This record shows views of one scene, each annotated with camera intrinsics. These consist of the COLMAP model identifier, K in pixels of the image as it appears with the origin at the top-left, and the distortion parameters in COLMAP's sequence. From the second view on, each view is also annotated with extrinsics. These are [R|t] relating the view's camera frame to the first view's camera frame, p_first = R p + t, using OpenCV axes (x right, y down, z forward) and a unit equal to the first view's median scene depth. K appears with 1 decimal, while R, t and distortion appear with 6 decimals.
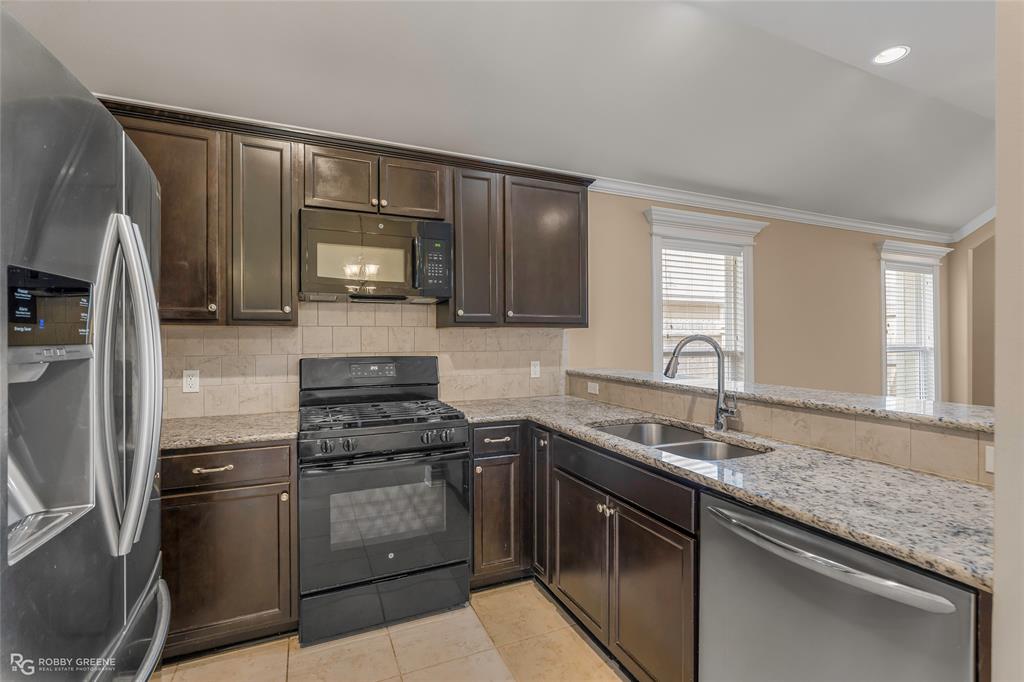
lens RADIAL K [[462.6, 0, 512.1], [0, 462.6, 338.6], [0, 0, 1]] dist [-0.007247, 0.001092]
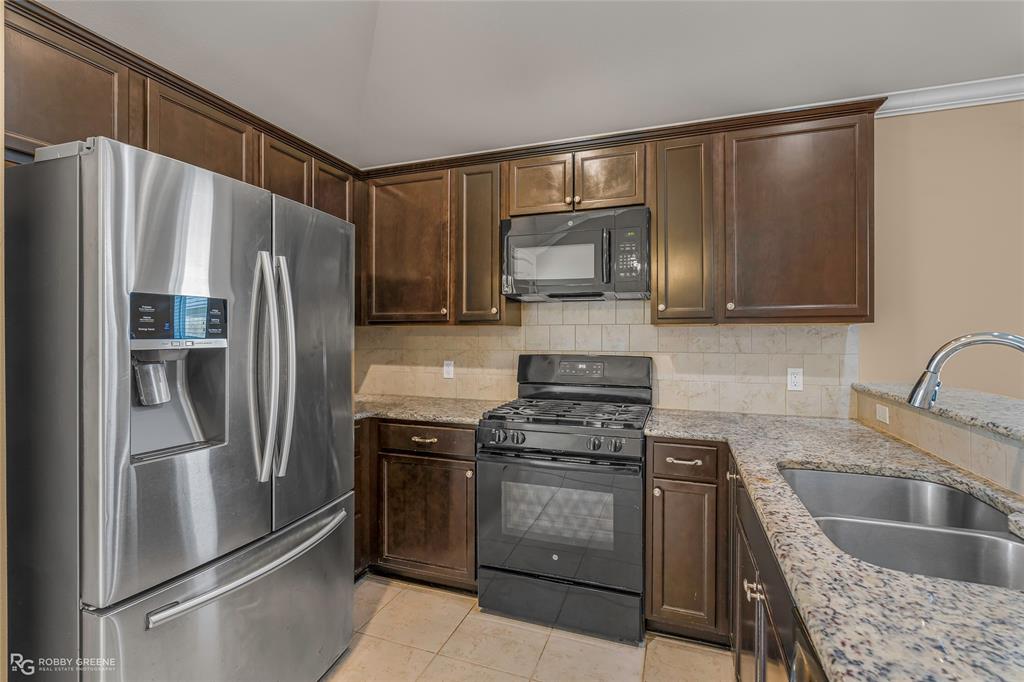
lens RADIAL K [[462.6, 0, 510.5], [0, 462.6, 334.4], [0, 0, 1]] dist [-0.007247, 0.001092]
pose [[0.721485, 0.003084, -0.692424, 0.302128], [-0.005221, 0.999986, -0.000986, -0.003750], [0.692411, 0.004326, 0.721490, 0.190734]]
